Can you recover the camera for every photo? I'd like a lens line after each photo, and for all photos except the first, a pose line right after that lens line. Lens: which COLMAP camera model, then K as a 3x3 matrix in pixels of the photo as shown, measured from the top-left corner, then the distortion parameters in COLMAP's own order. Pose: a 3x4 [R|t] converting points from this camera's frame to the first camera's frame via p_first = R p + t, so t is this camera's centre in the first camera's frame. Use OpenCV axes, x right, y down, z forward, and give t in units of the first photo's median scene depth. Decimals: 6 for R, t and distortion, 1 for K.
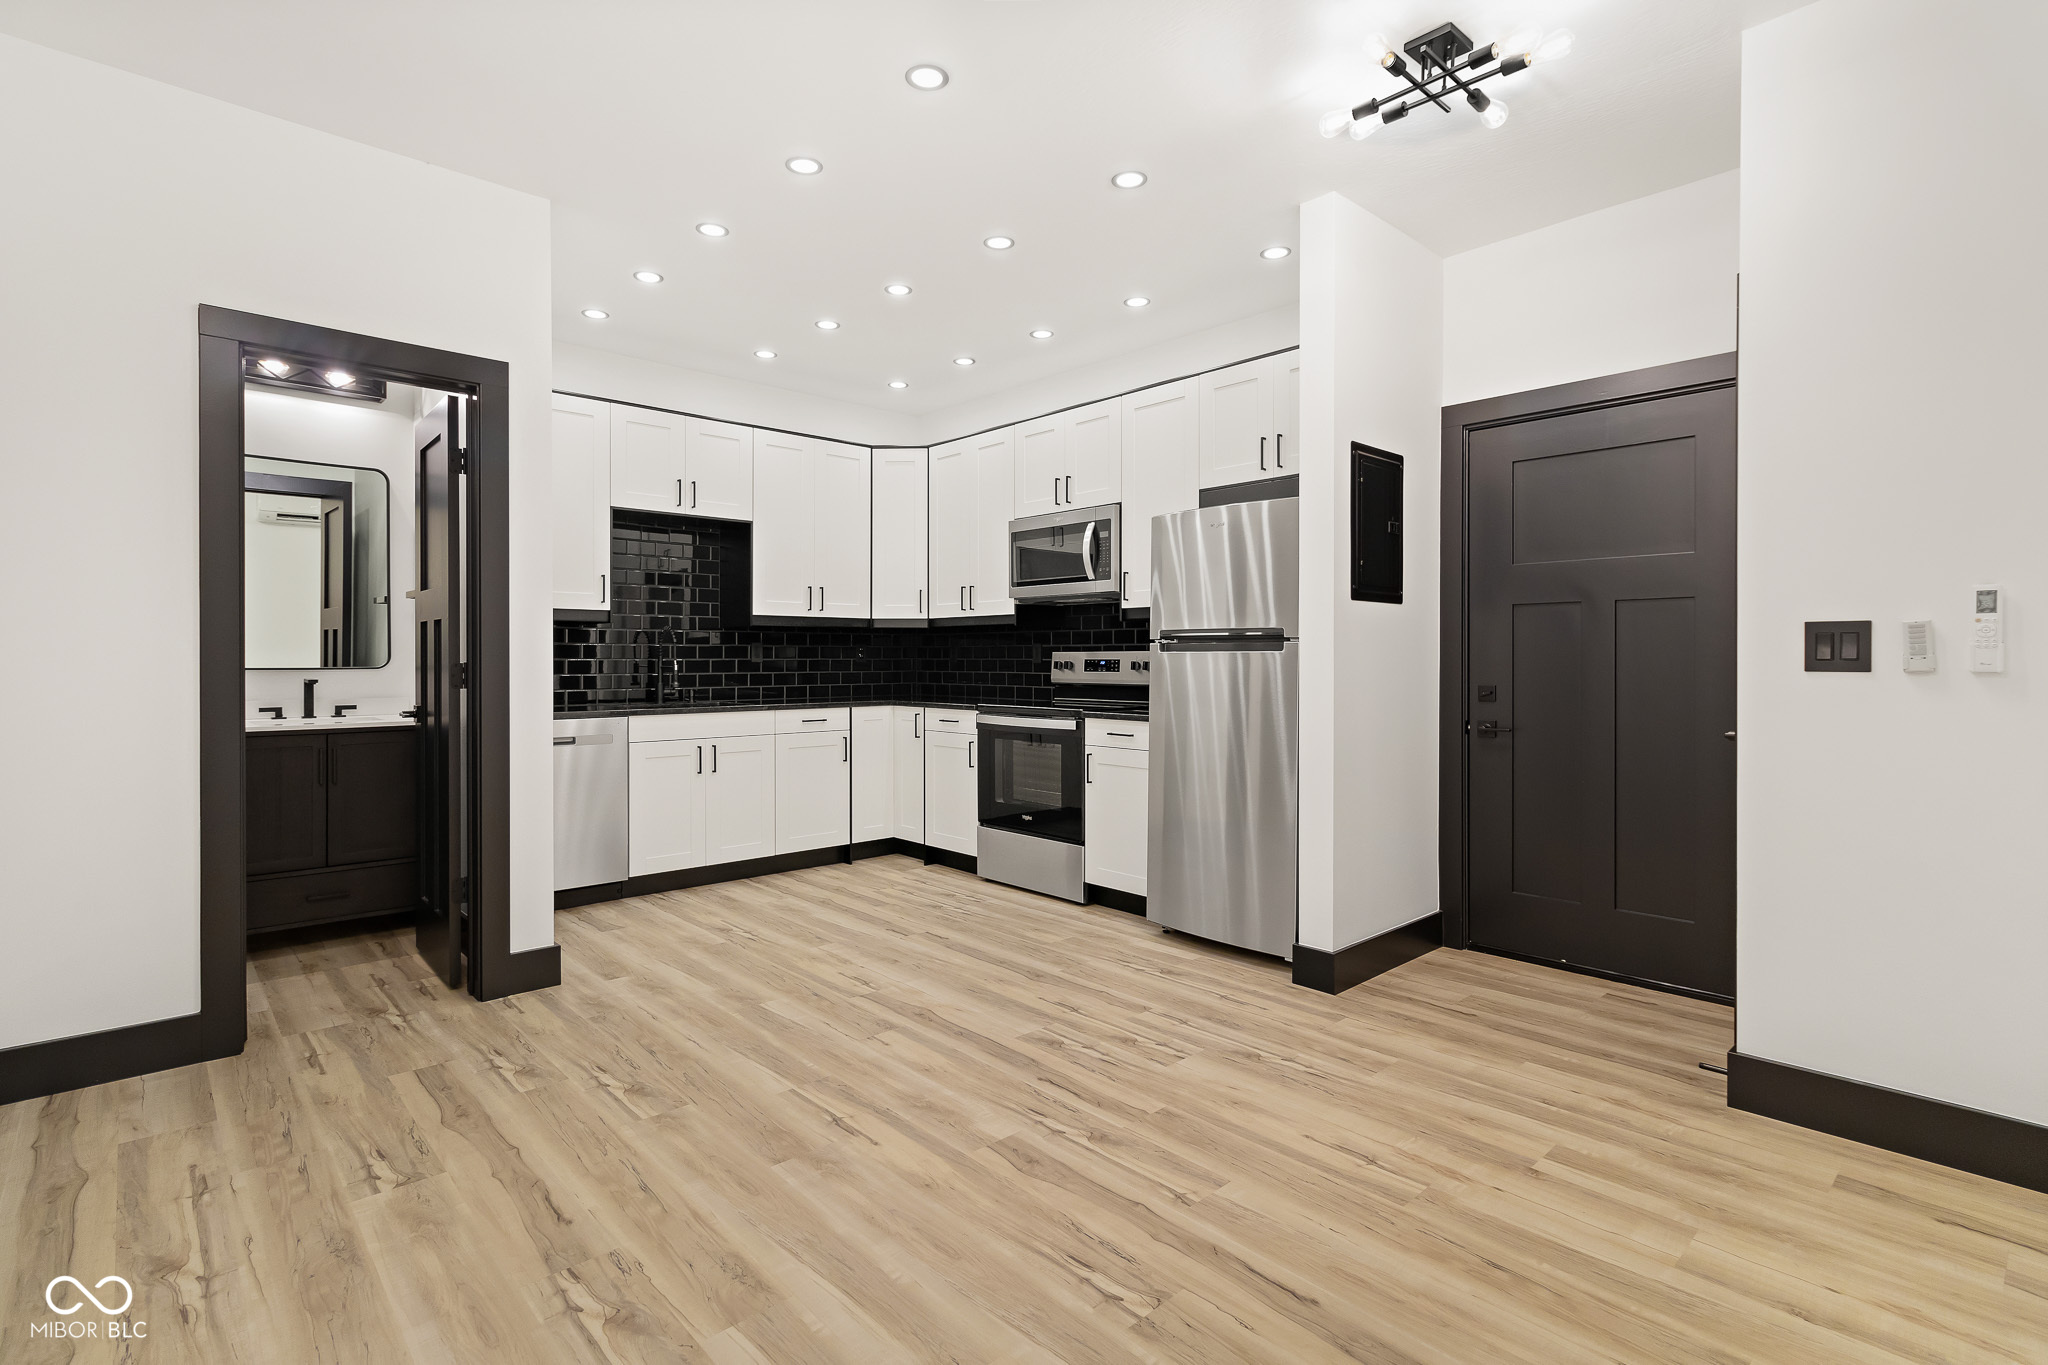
lens RADIAL K [[962.7, 0, 1009.2], [0, 962.7, 663.0], [0, 0, 1]] dist [-0.001587, 0.001636]
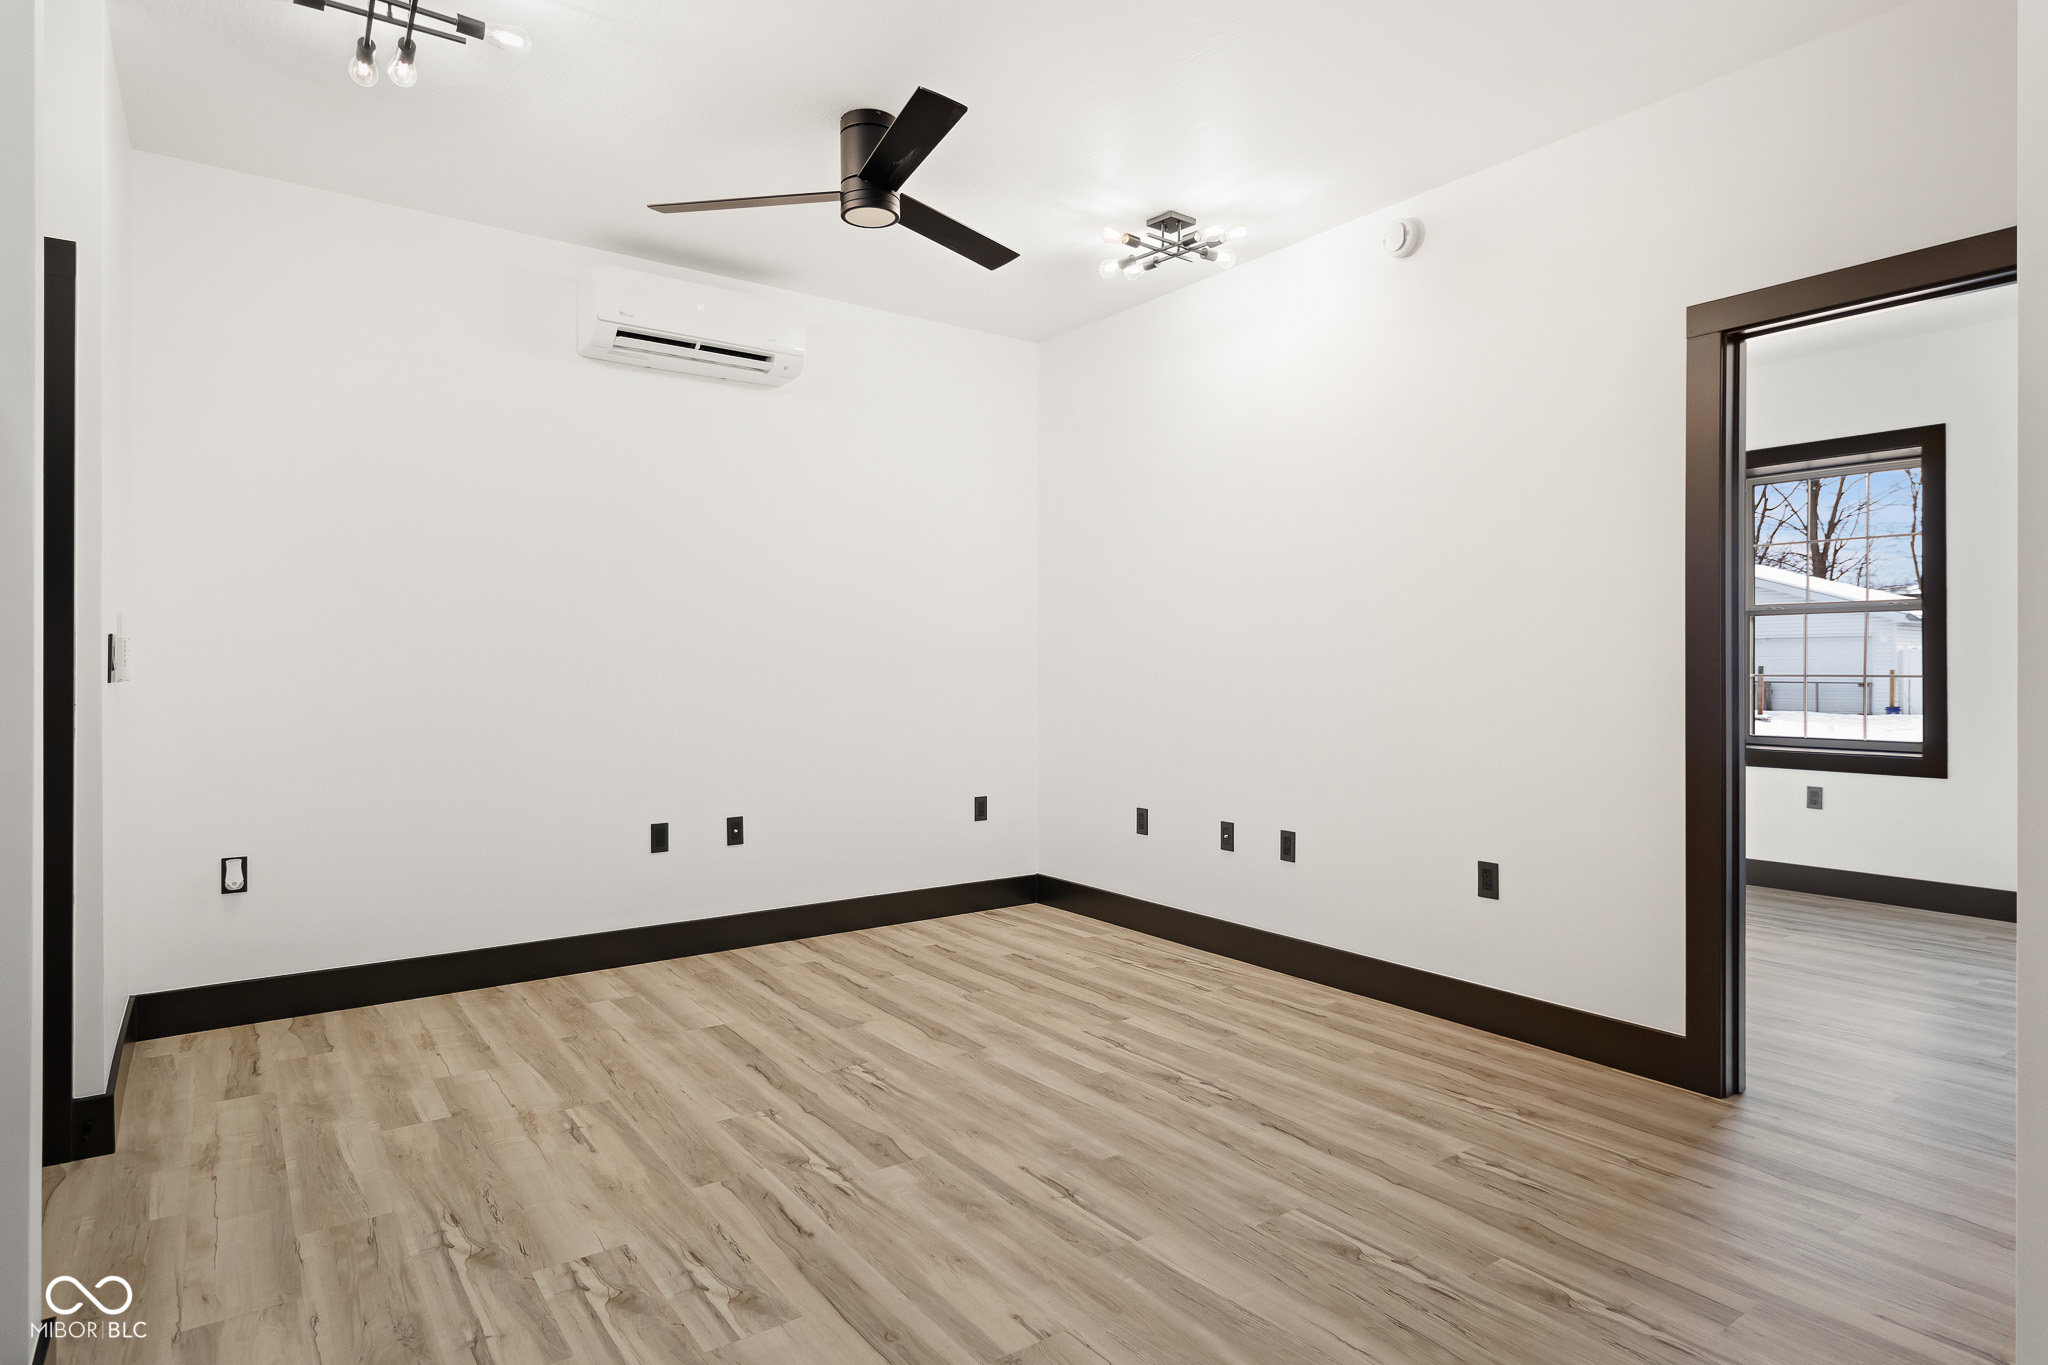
lens RADIAL K [[1138.6, 0, 1010.8], [0, 1138.6, 671.0], [0, 0, 1]] dist [-0.007258, 0.000906]
pose [[-0.993283, -0.002143, 0.115694, -0.177673], [-0.001113, 0.999959, 0.008969, -0.011183], [-0.115709, 0.008780, -0.993244, 1.472718]]
